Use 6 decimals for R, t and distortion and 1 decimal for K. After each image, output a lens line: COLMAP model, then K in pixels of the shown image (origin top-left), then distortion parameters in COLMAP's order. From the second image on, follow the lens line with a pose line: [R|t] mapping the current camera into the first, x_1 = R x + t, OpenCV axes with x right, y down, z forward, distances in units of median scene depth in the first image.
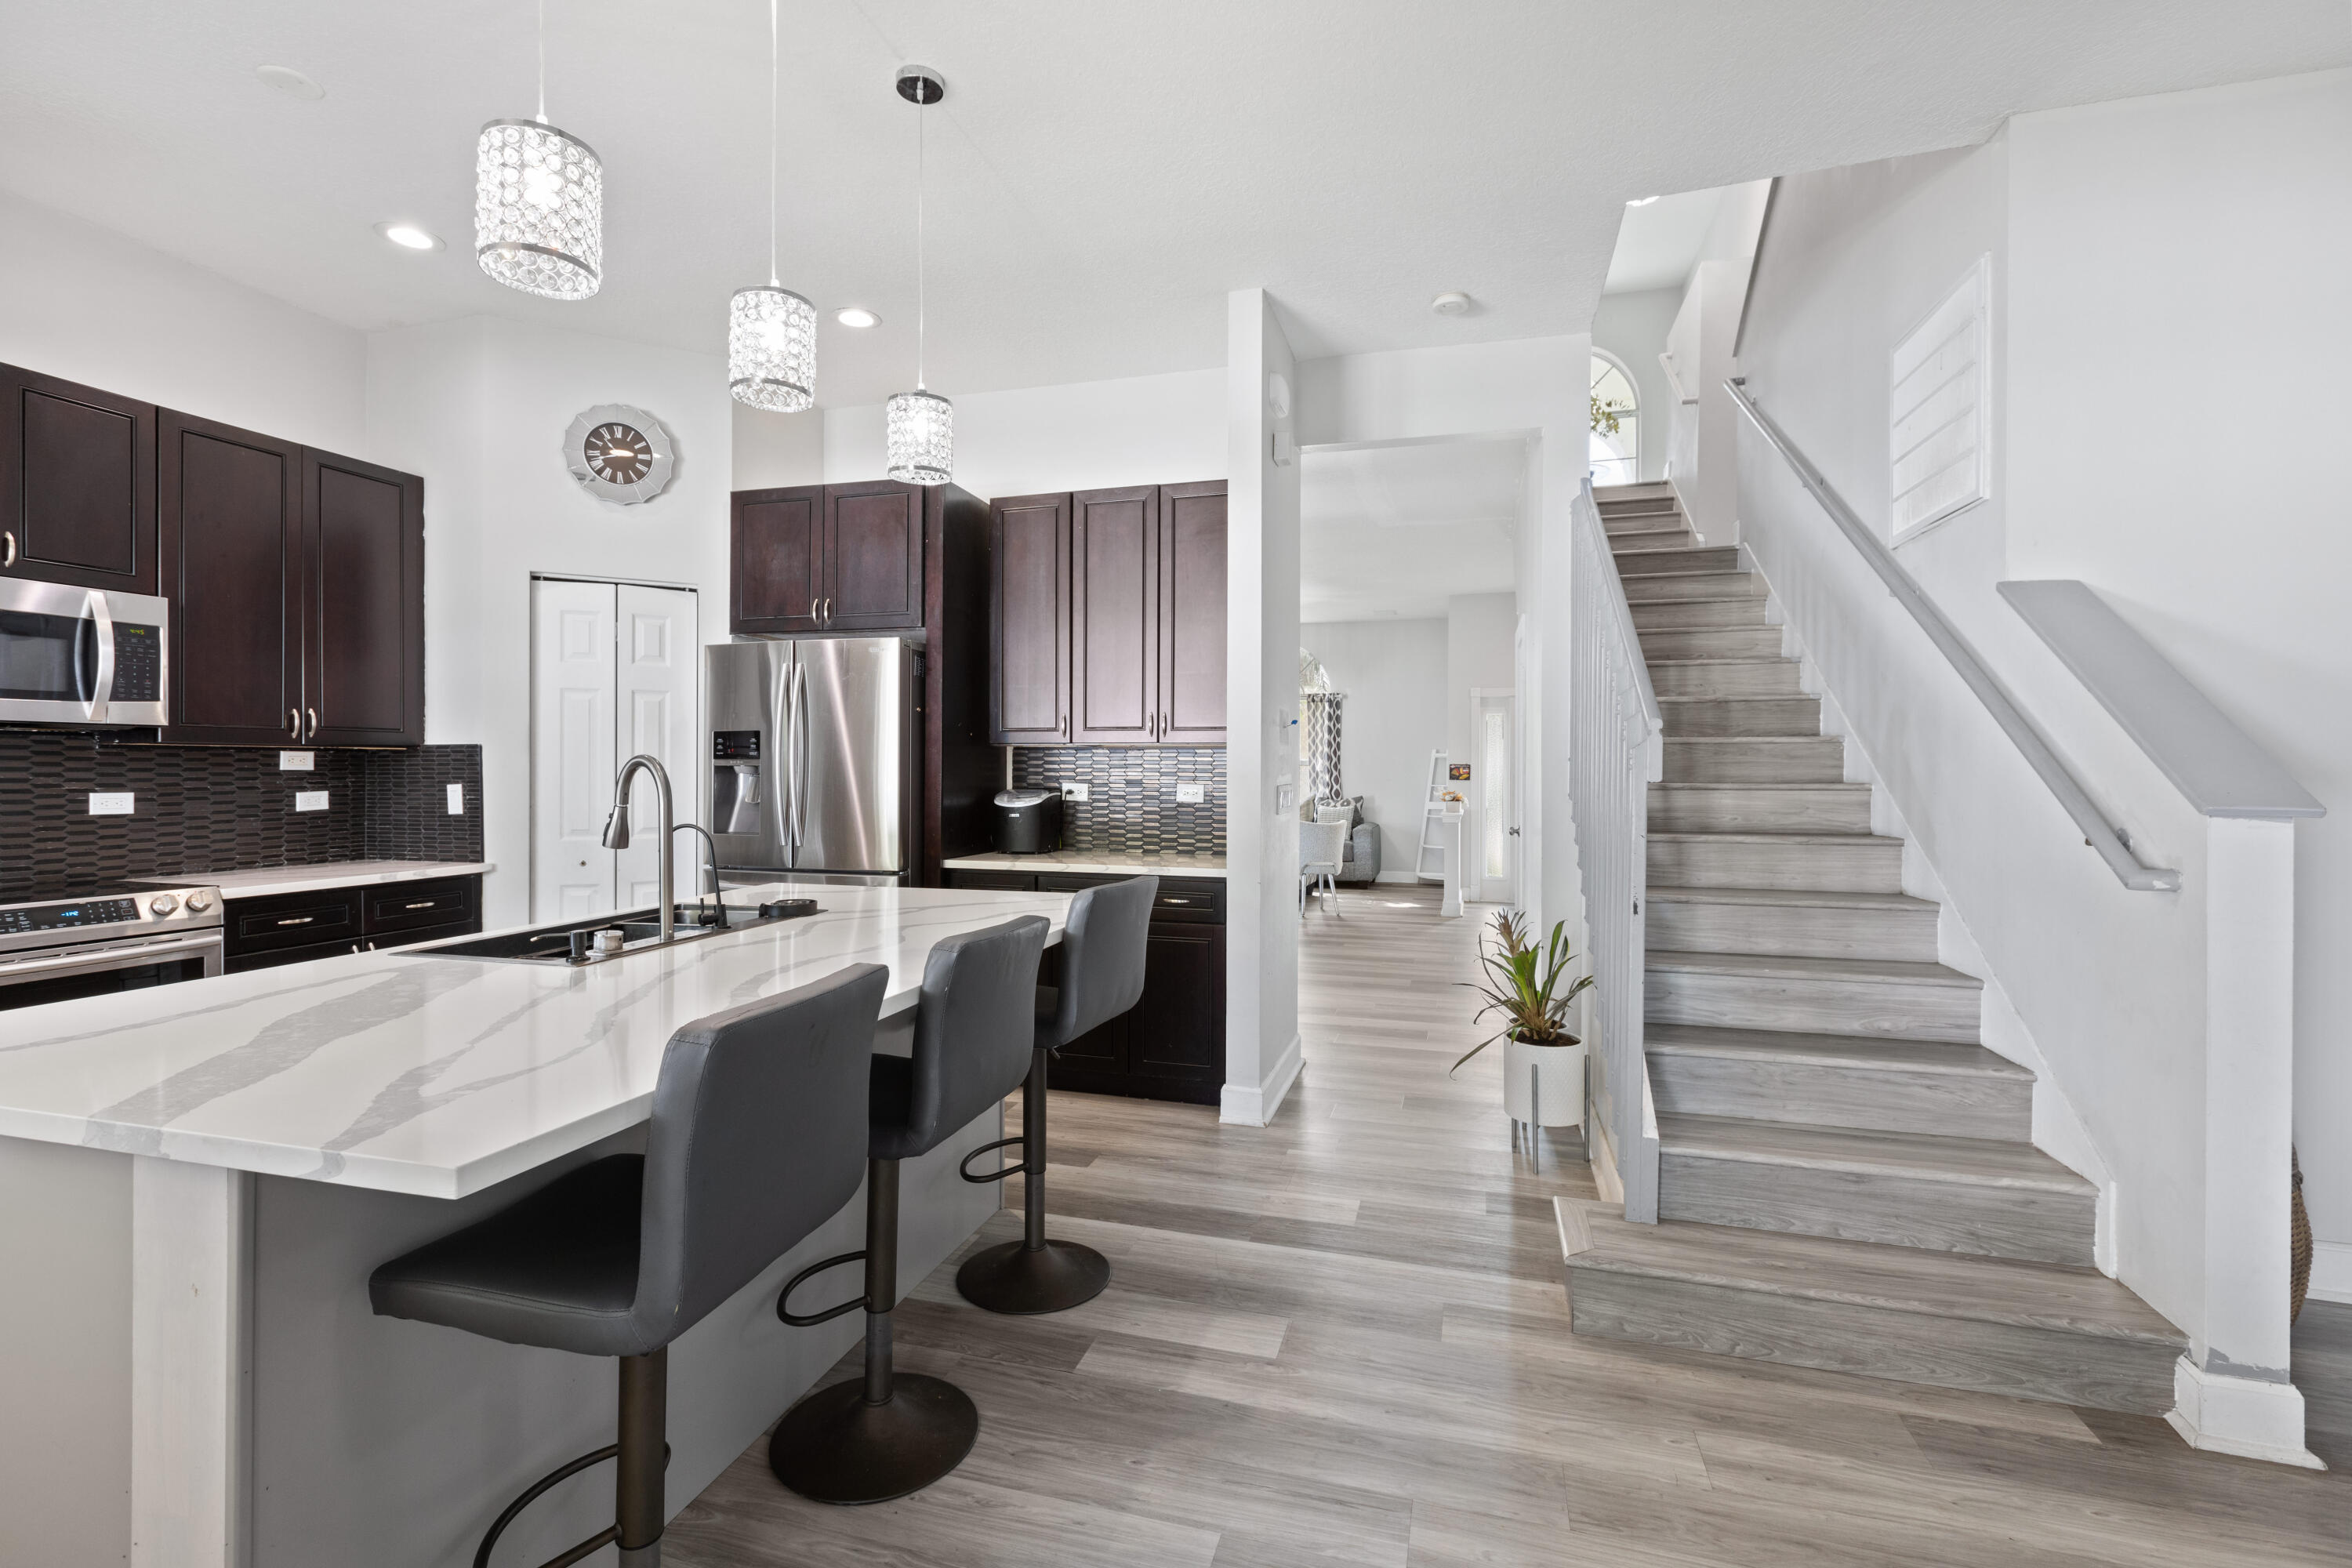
lens RADIAL K [[1061.5, 0, 1180.9], [0, 1061.5, 771.2], [0, 0, 1]] dist [-0.000356, 0.000327]
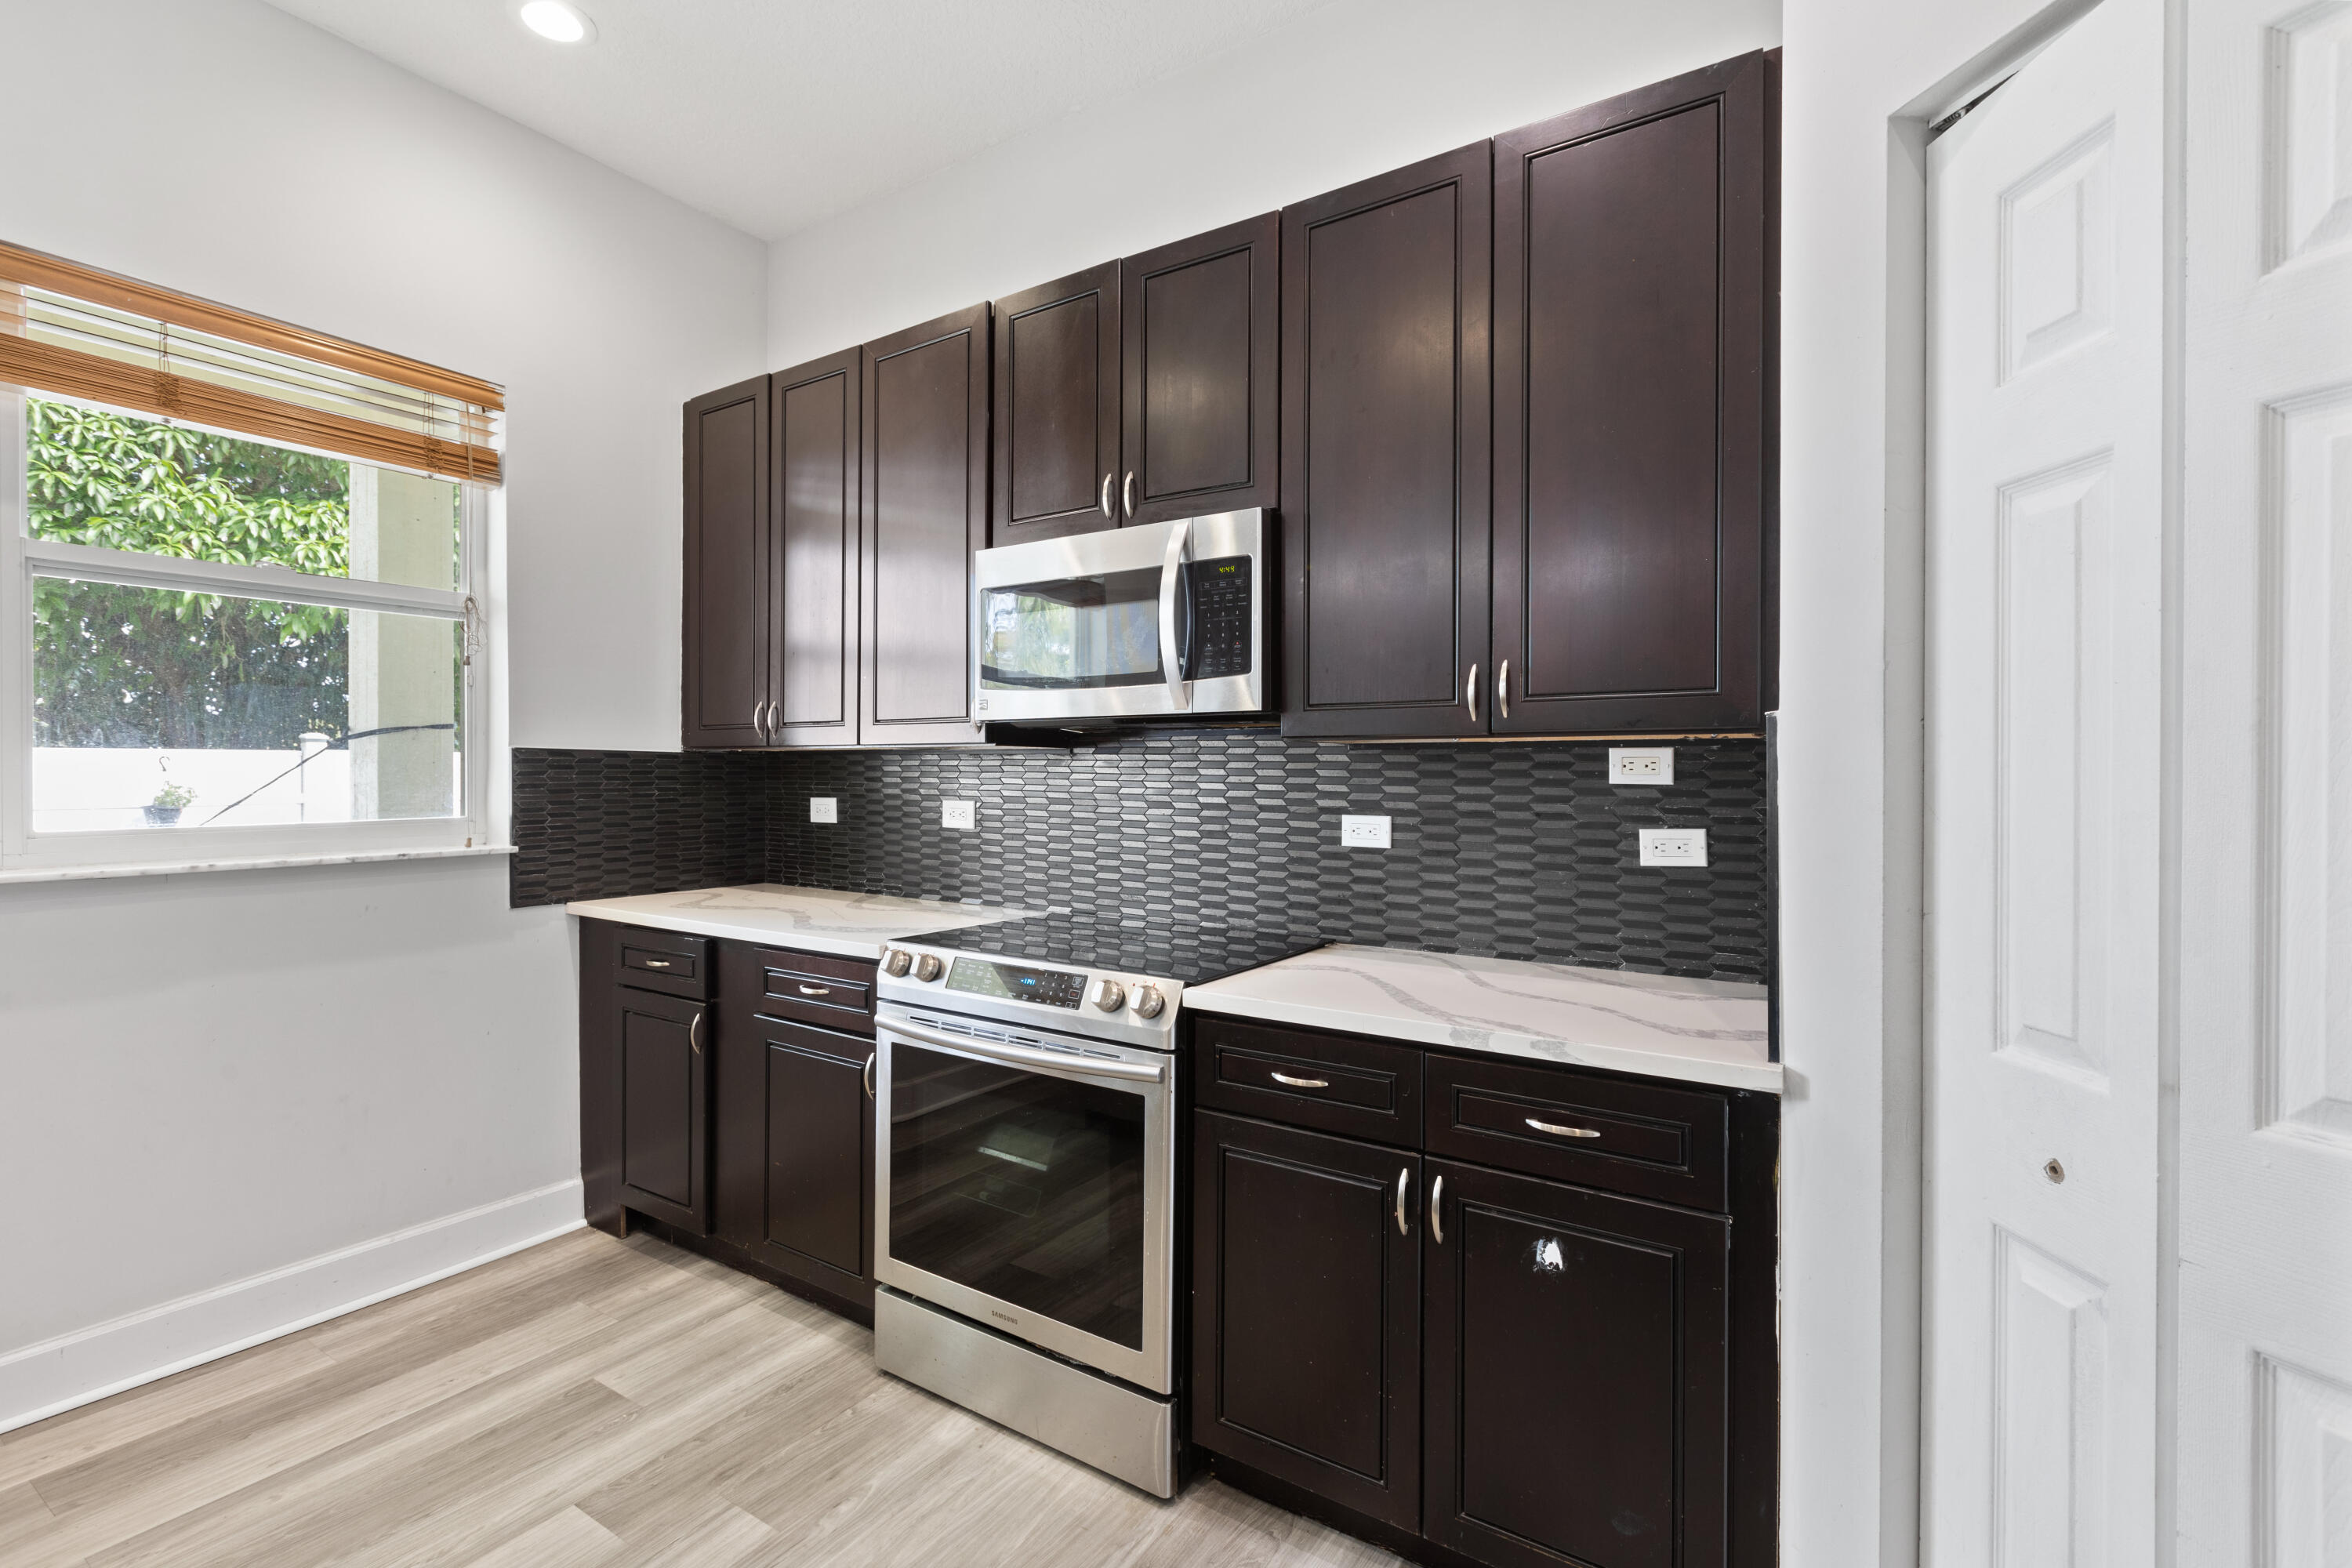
lens RADIAL K [[1058.4, 0, 1173.8], [0, 1058.4, 771.2], [0, 0, 1]] dist [0.002196, -0.000769]
pose [[-0.304313, -0.003858, -0.952564, -0.281990], [-0.007052, 0.999974, -0.001797, -0.004885], [0.952546, 0.006171, -0.304332, 0.935883]]
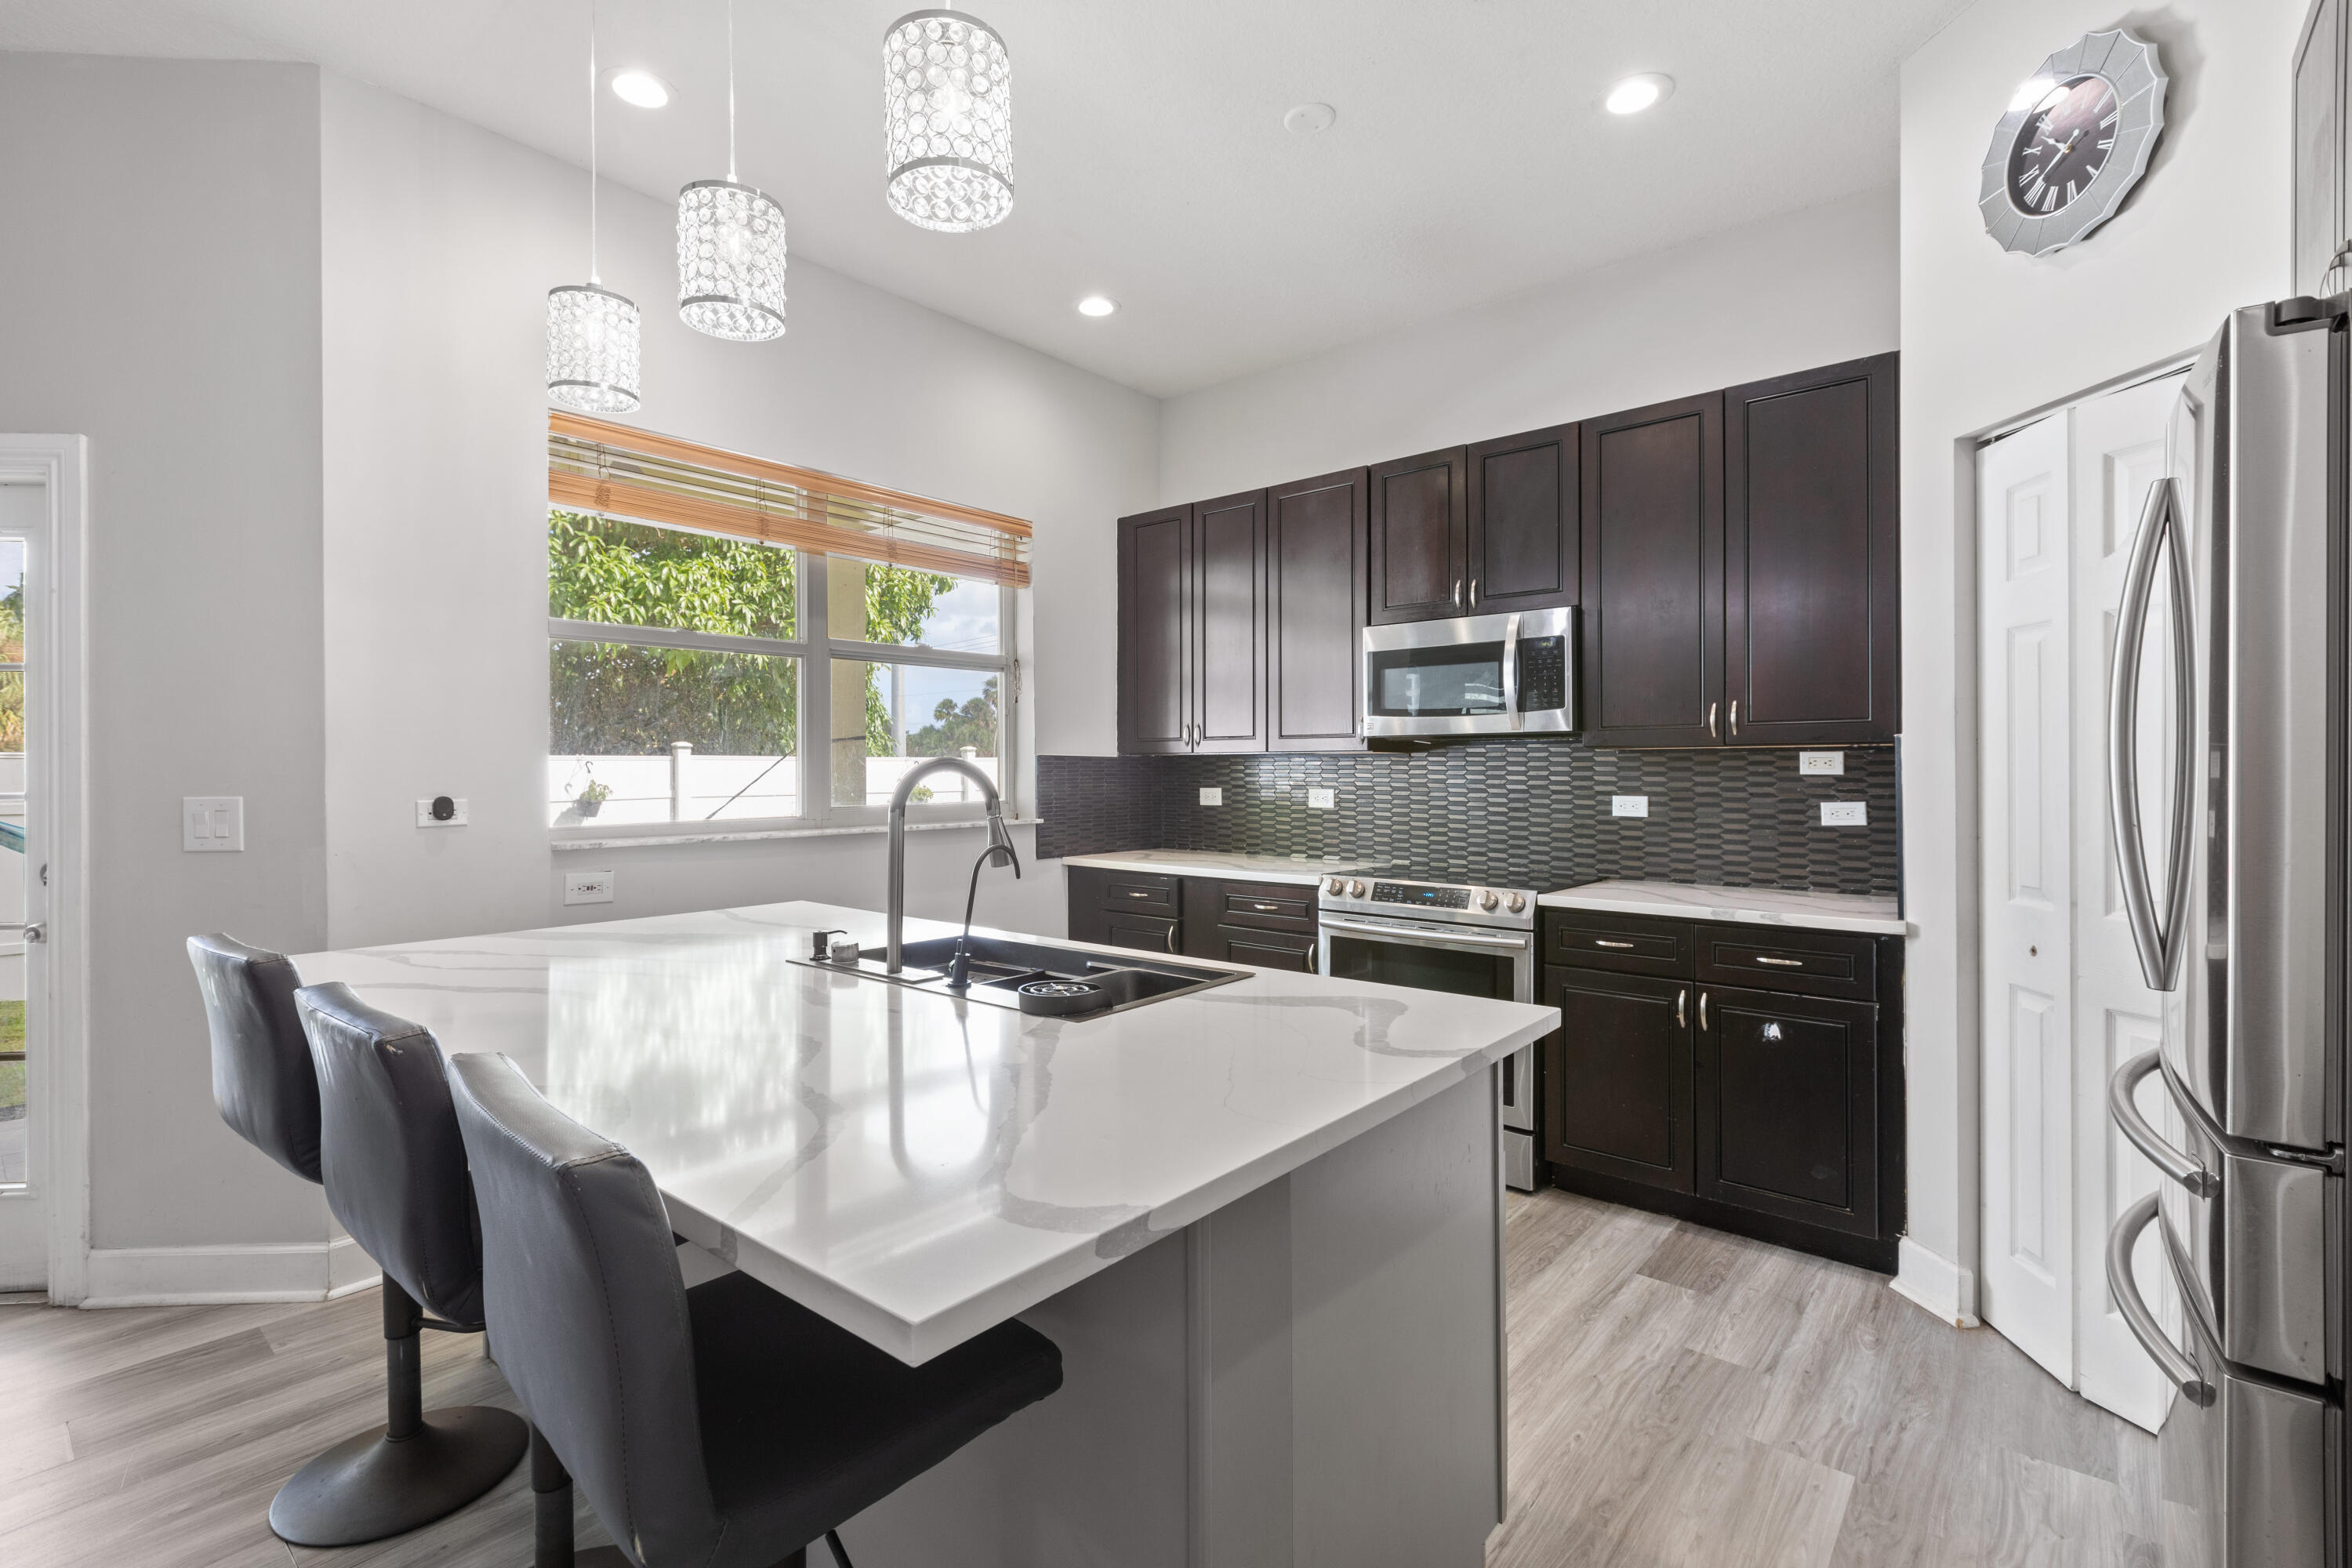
lens RADIAL K [[1058.4, 0, 1166.1], [0, 1058.4, 764.9], [0, 0, 1]] dist [0.002196, -0.000769]
pose [[-0.425456, -0.005945, -0.904960, 0.112323], [-0.000667, 0.999980, -0.006256, -0.003056], [0.904979, -0.002058, -0.425451, 0.885820]]
